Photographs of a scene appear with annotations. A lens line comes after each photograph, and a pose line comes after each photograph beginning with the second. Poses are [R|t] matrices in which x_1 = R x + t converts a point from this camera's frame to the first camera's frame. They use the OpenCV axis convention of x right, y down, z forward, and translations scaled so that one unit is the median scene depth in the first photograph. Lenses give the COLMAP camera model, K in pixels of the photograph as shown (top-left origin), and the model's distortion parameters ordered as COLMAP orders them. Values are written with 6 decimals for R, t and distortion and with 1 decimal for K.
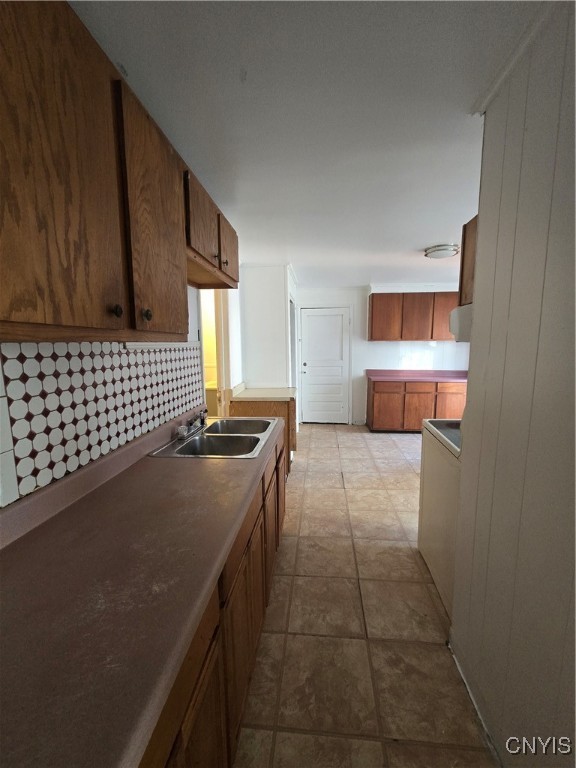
lens RADIAL K [[314.8, 0, 292.7], [0, 314.8, 387.6], [0, 0, 1]] dist [0.000402, 0.000655]
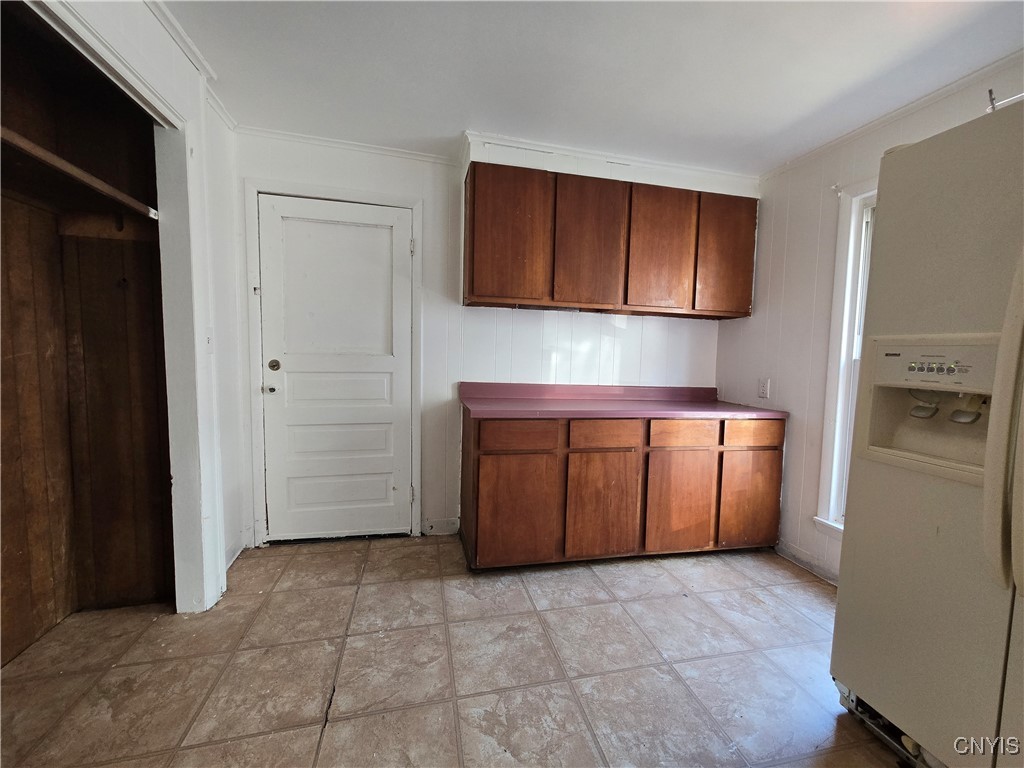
lens RADIAL K [[419.7, 0, 515.6], [0, 419.7, 382.4], [0, 0, 1]] dist [0.000402, 0.000655]
pose [[0.947739, 0.009638, 0.318902, 0.154949], [0.010631, 0.998035, -0.061755, -0.029670], [-0.318871, 0.061918, 0.945774, 0.572338]]
